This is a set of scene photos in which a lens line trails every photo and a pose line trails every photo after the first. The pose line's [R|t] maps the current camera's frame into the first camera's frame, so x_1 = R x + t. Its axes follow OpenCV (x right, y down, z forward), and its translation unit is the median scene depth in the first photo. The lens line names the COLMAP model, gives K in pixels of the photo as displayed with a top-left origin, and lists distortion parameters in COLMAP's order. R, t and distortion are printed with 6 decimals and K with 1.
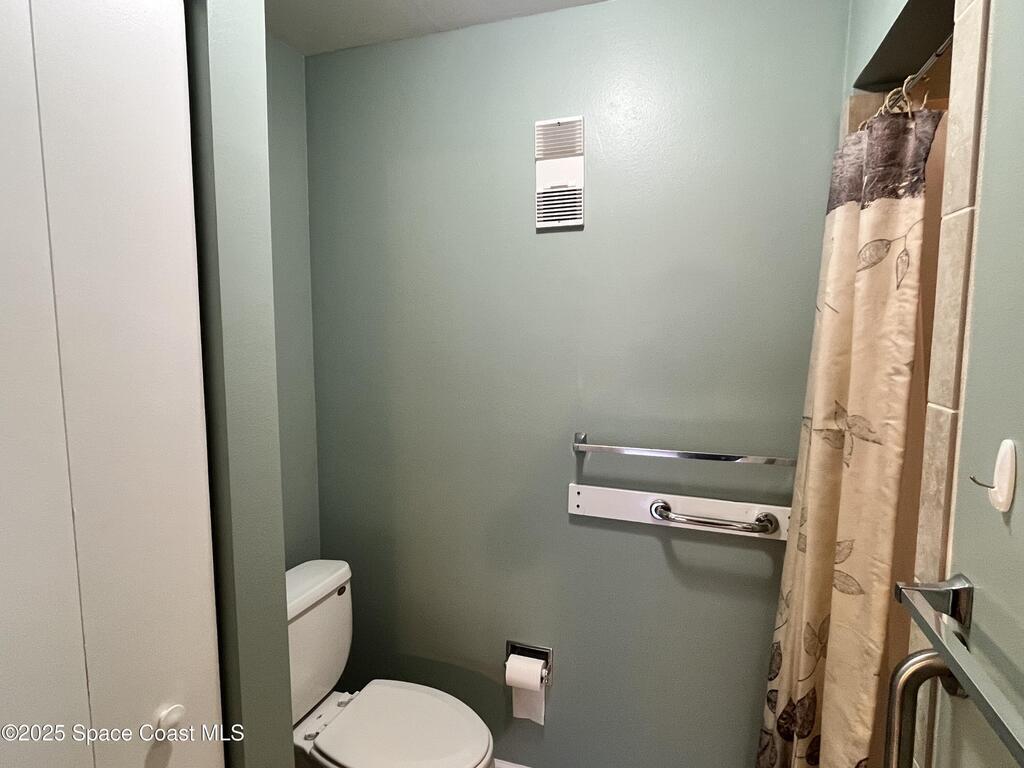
lens RADIAL K [[566.3, 0, 508.2], [0, 566.3, 384.1], [0, 0, 1]] dist [-0.000465, -0.004226]
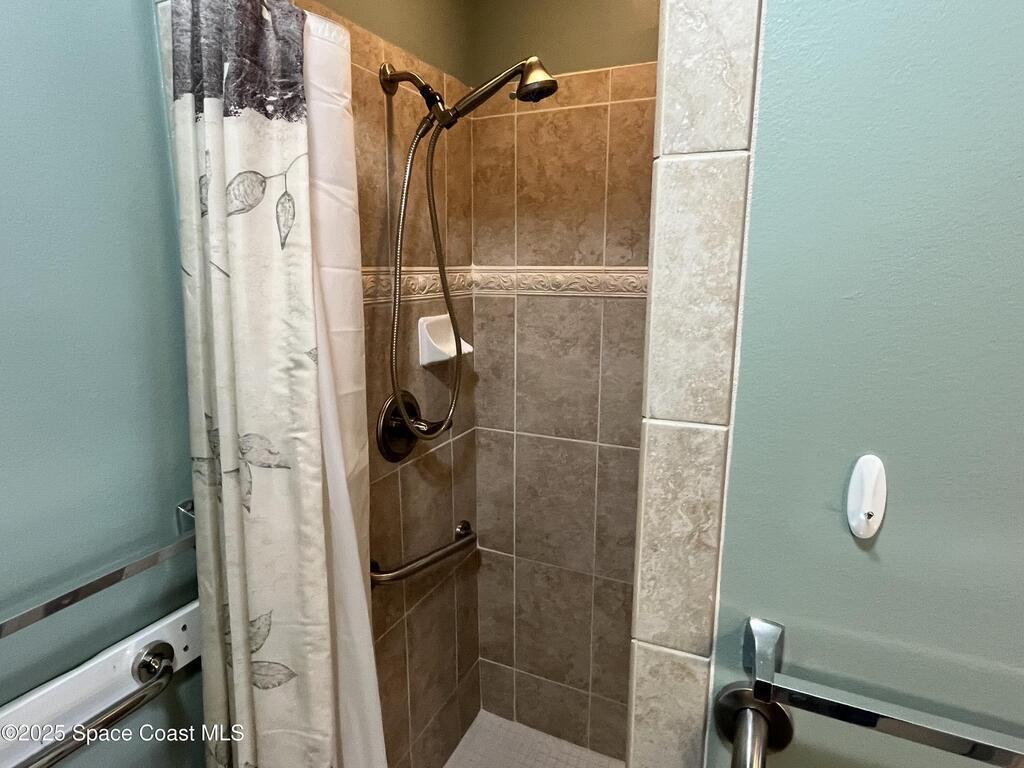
lens RADIAL K [[620.2, 0, 511.9], [0, 620.2, 382.5], [0, 0, 1]] dist [-0.035337, 0.000538]
pose [[0.180645, -0.125832, 0.975466, -0.028470], [0.078032, 0.990490, 0.113319, -0.058526], [-0.980448, 0.055647, 0.188746, 0.510733]]
